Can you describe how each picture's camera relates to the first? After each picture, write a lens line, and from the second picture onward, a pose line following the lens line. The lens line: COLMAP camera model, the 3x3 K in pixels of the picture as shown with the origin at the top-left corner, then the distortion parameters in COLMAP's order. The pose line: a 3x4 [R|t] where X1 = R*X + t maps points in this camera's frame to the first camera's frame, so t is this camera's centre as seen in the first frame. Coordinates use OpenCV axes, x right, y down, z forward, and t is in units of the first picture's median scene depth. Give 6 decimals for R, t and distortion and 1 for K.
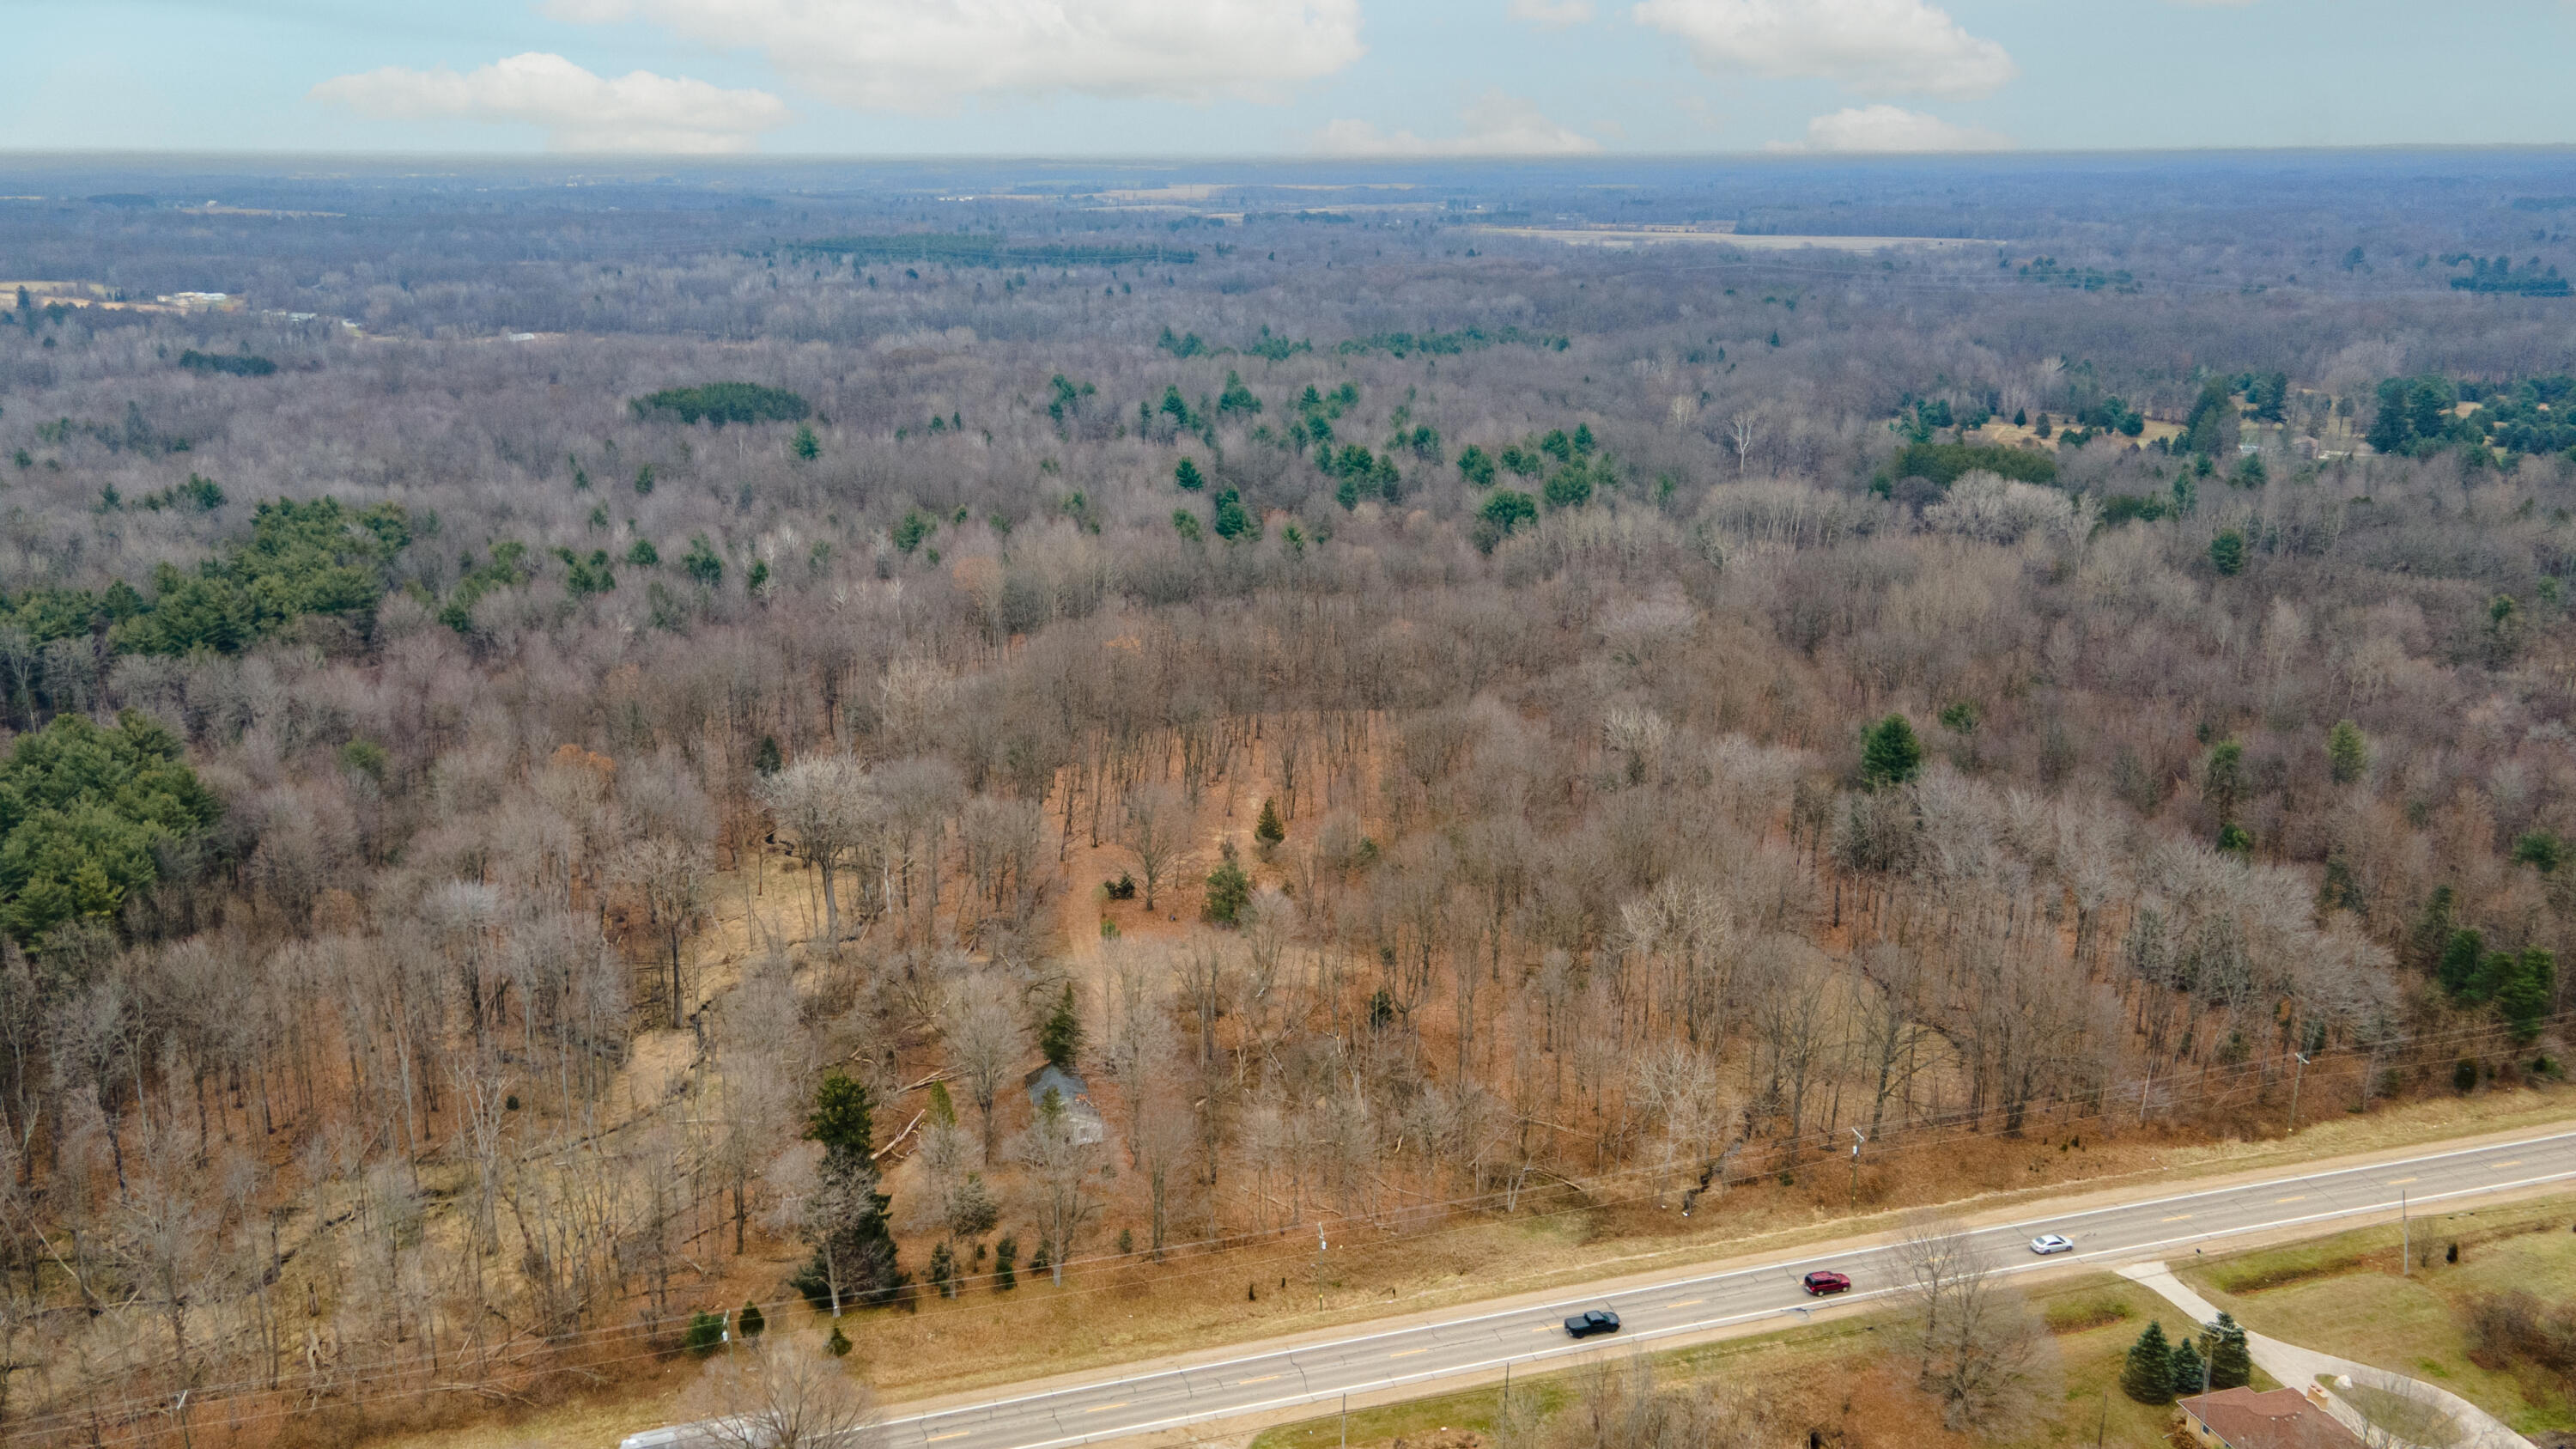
lens RADIAL K [[1832.7, 0, 1288.0], [0, 1832.7, 724.5], [0, 0, 1]] dist [0.019920, 0.040869]
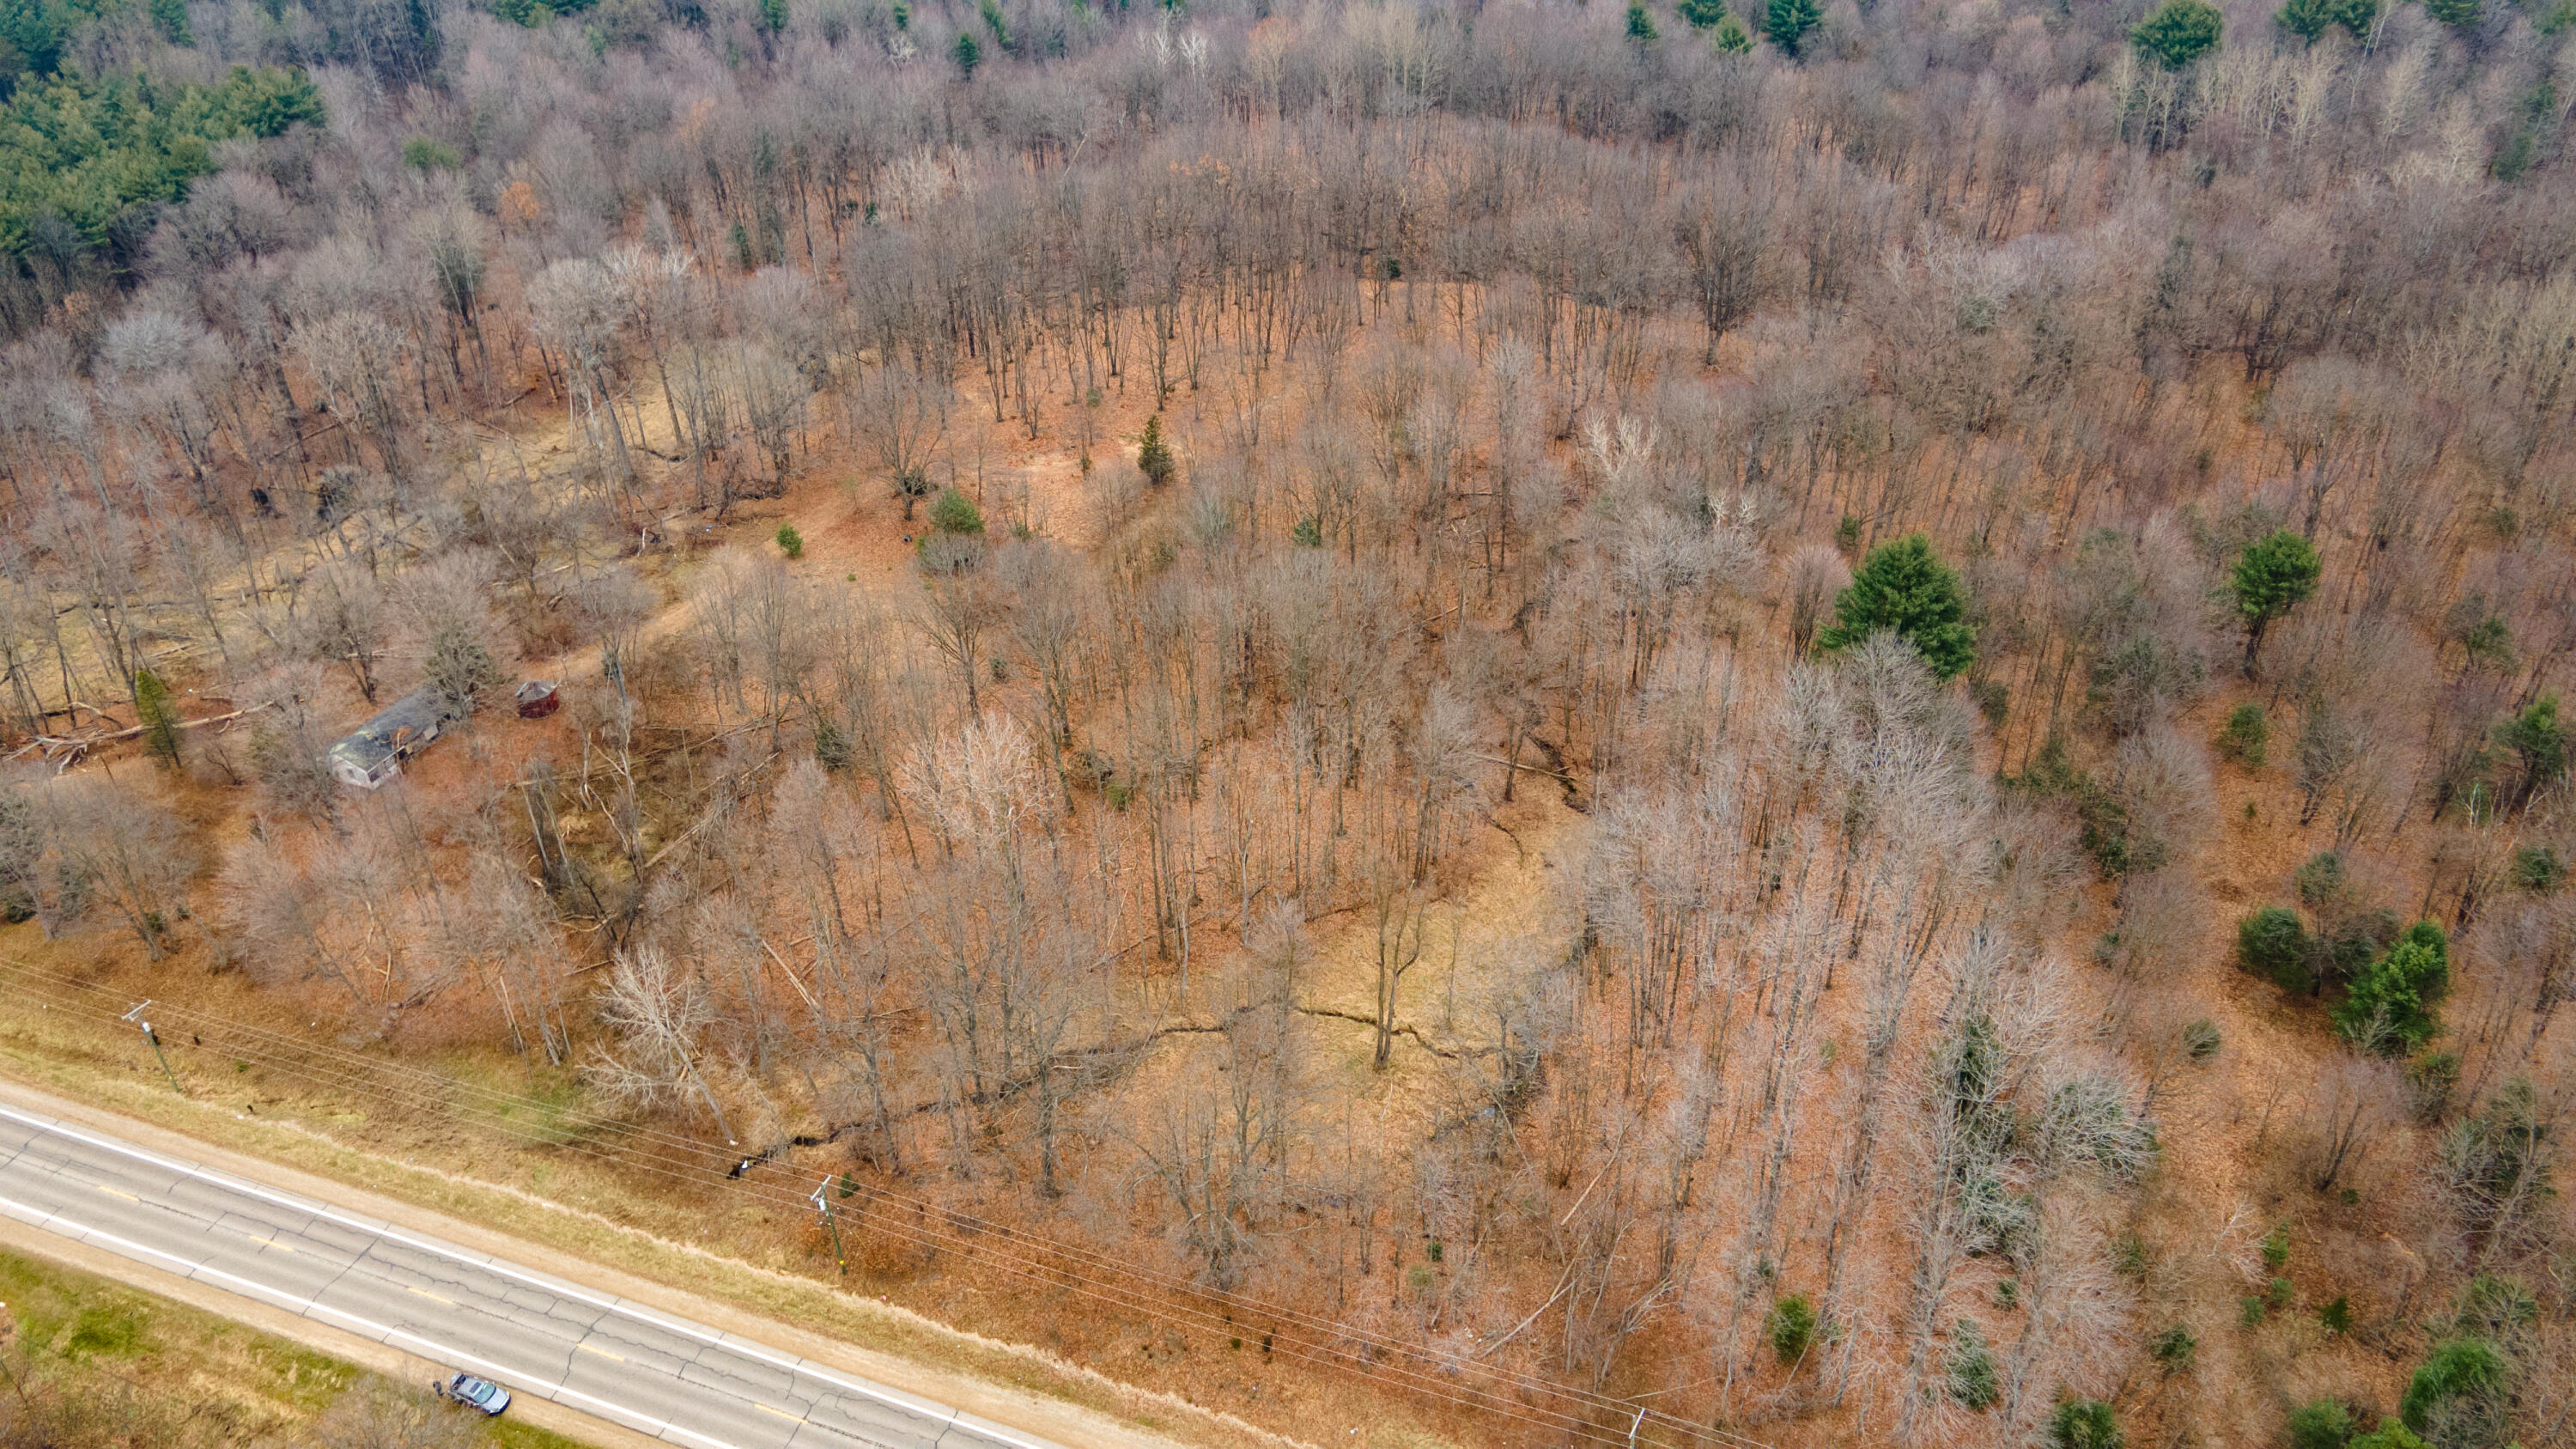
lens RADIAL K [[1882.1, 0, 1280.7], [0, 1882.1, 681.9], [0, 0, 1]] dist [0.029765, 0.041527]
pose [[0.796681, 0.312542, -0.517317, 0.726023], [-0.153436, 0.932463, 0.327062, -0.188538], [0.584599, -0.181189, 0.790831, 0.590864]]
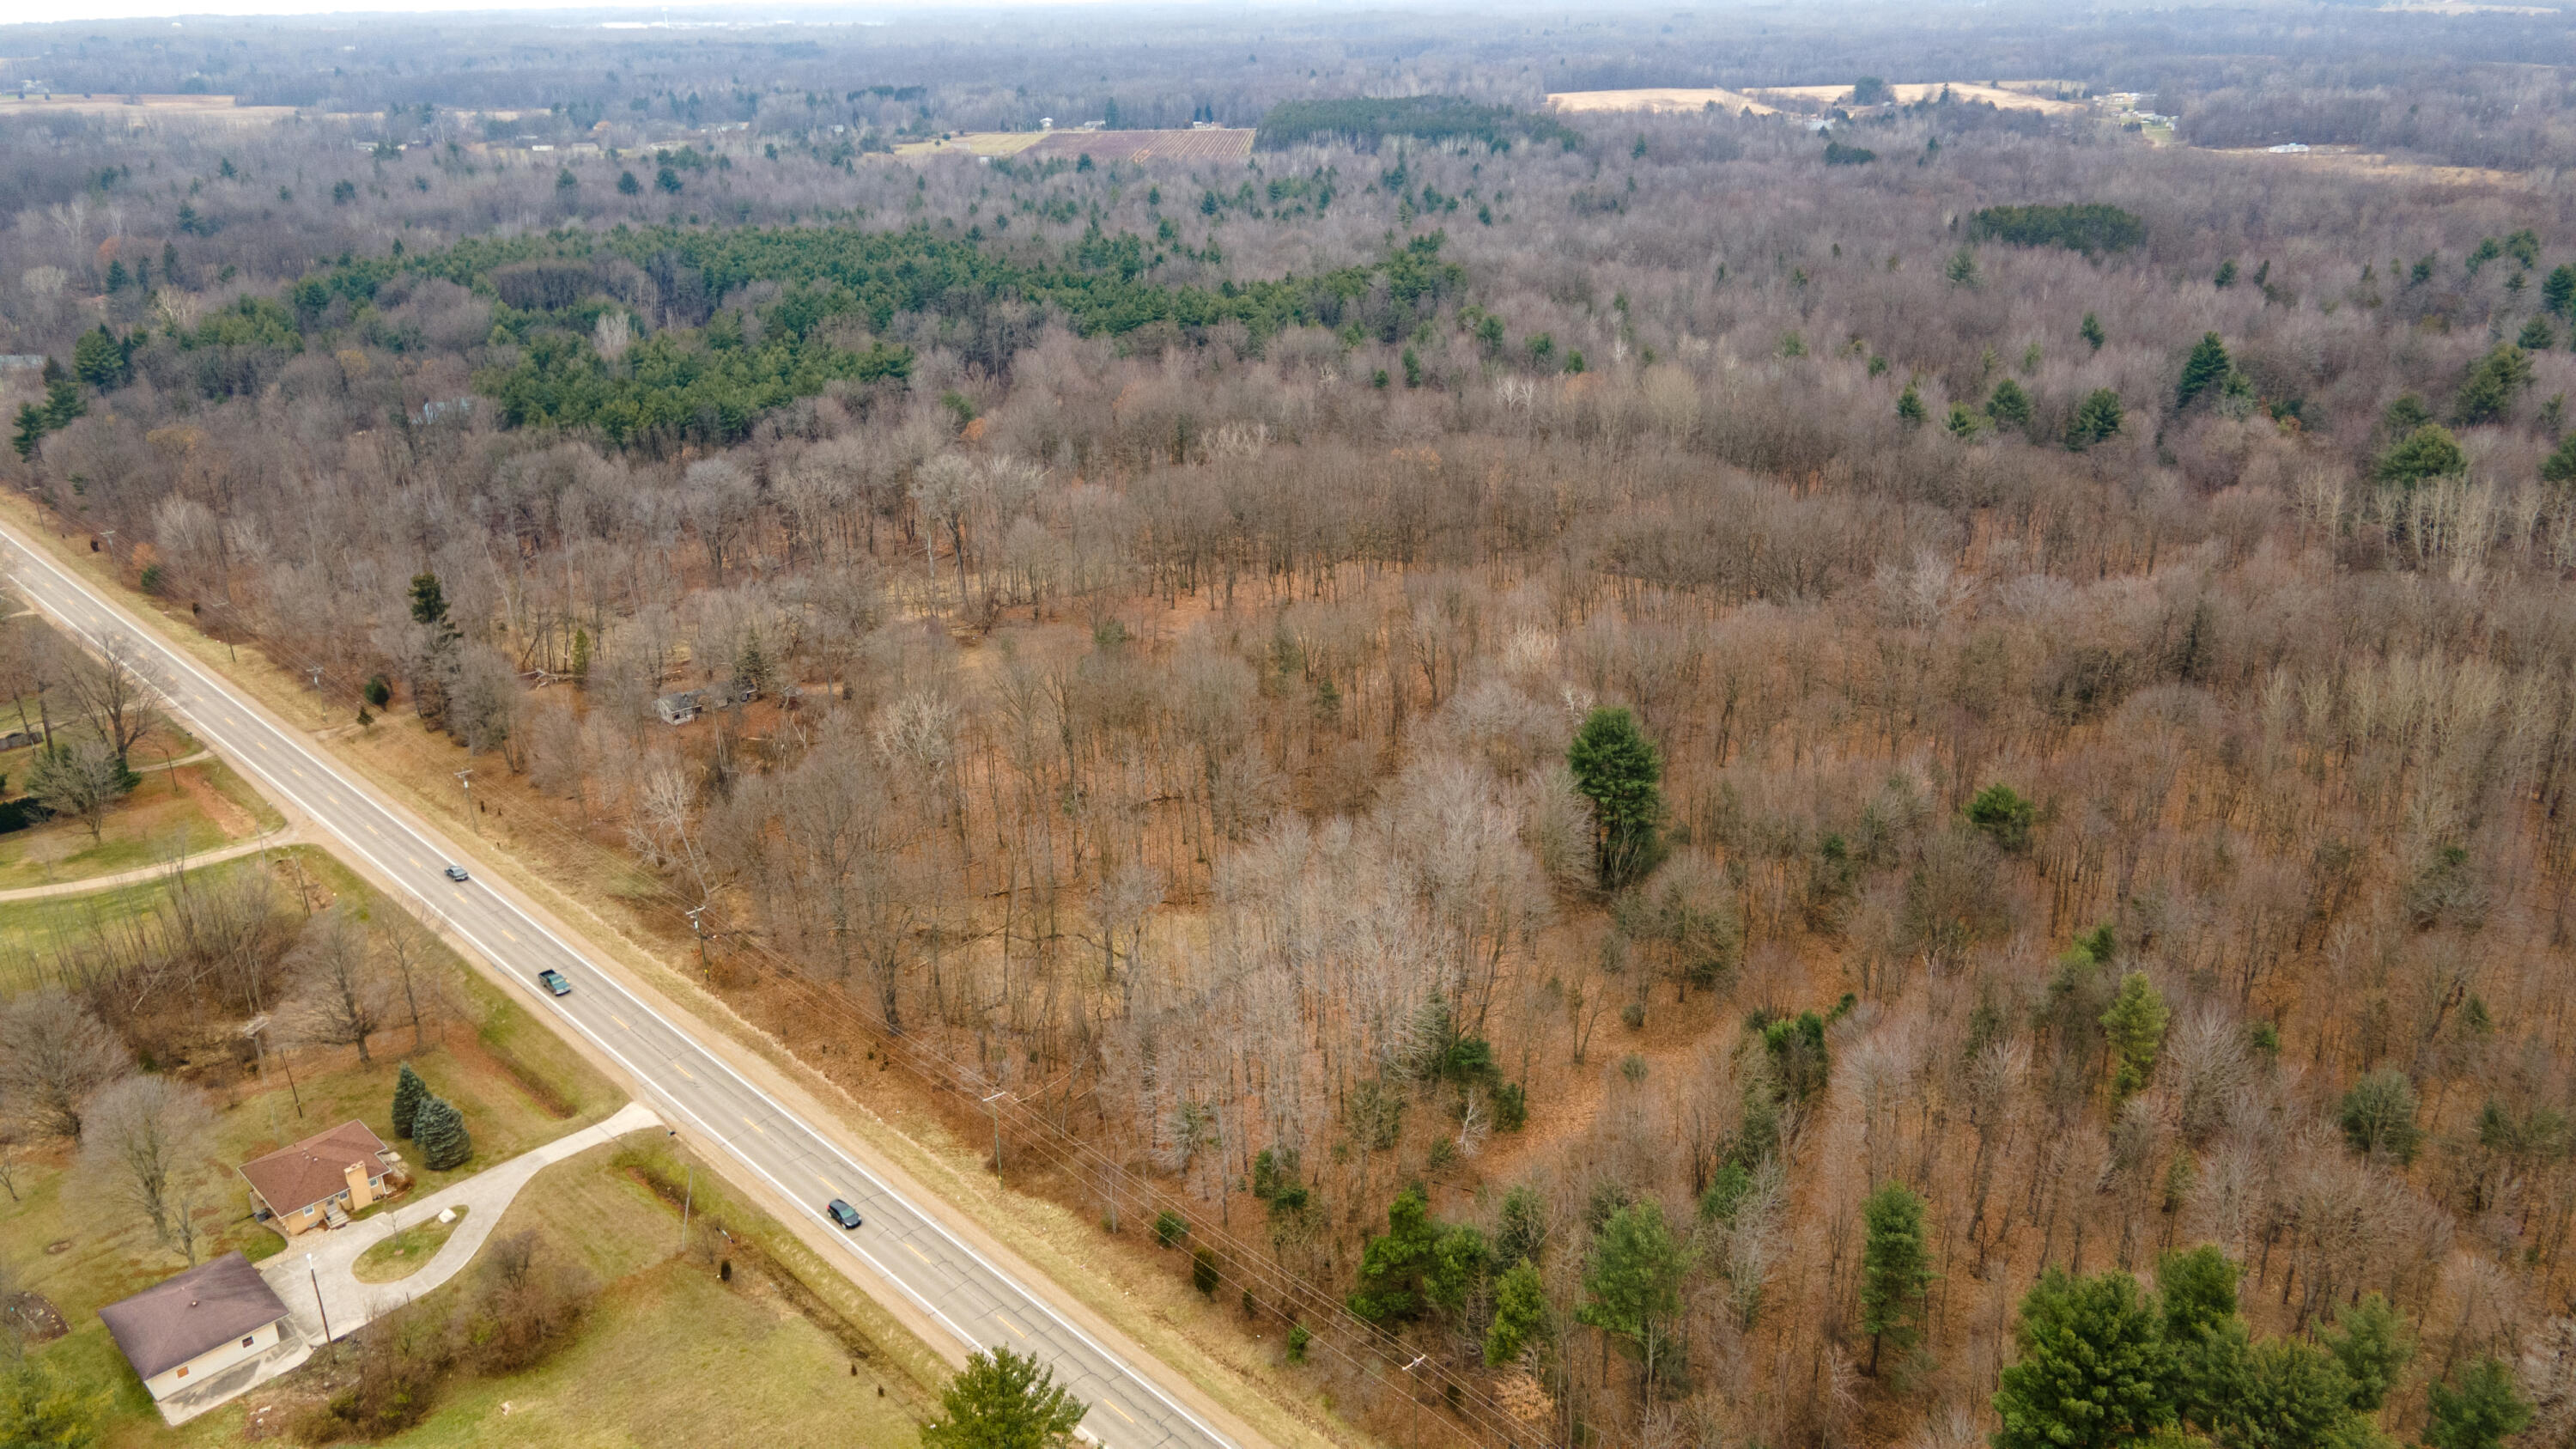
lens RADIAL K [[1832.7, 0, 1288.0], [0, 1832.7, 724.5], [0, 0, 1]] dist [0.019920, 0.040869]
pose [[0.477696, 0.320858, -0.817836, 1.306620], [-0.240974, 0.943070, 0.229238, -0.207513], [0.844830, 0.087571, 0.527820, 0.710811]]
